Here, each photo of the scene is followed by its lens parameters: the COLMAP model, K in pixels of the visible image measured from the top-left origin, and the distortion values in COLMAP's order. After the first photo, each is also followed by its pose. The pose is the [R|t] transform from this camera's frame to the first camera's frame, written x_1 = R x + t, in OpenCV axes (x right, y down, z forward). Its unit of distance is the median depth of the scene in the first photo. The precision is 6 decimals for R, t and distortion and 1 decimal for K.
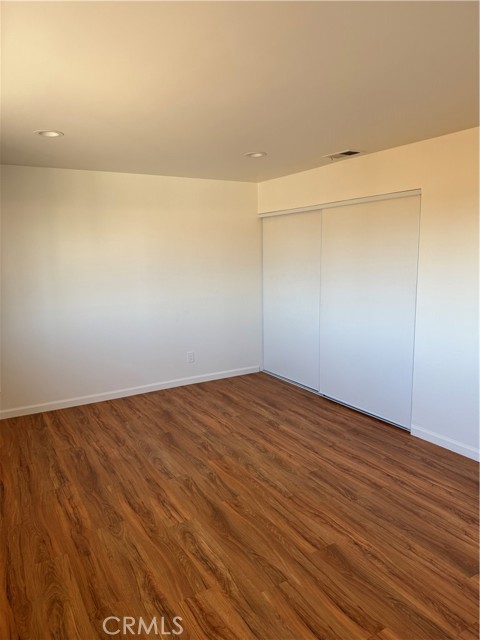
lens RADIAL K [[443.3, 0, 248.5], [0, 443.3, 319.1], [0, 0, 1]] dist [0.050359, -0.069044]
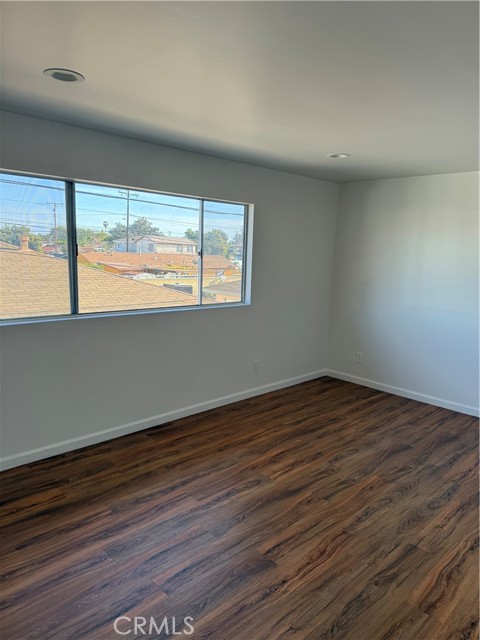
lens RADIAL K [[443.3, 0, 248.5], [0, 443.3, 319.1], [0, 0, 1]] dist [0.050359, -0.069044]
pose [[0.265362, 0.190418, -0.945158, 0.721165], [-0.202576, 0.969432, 0.138433, -0.088979], [0.942627, 0.154732, 0.295825, 0.433766]]
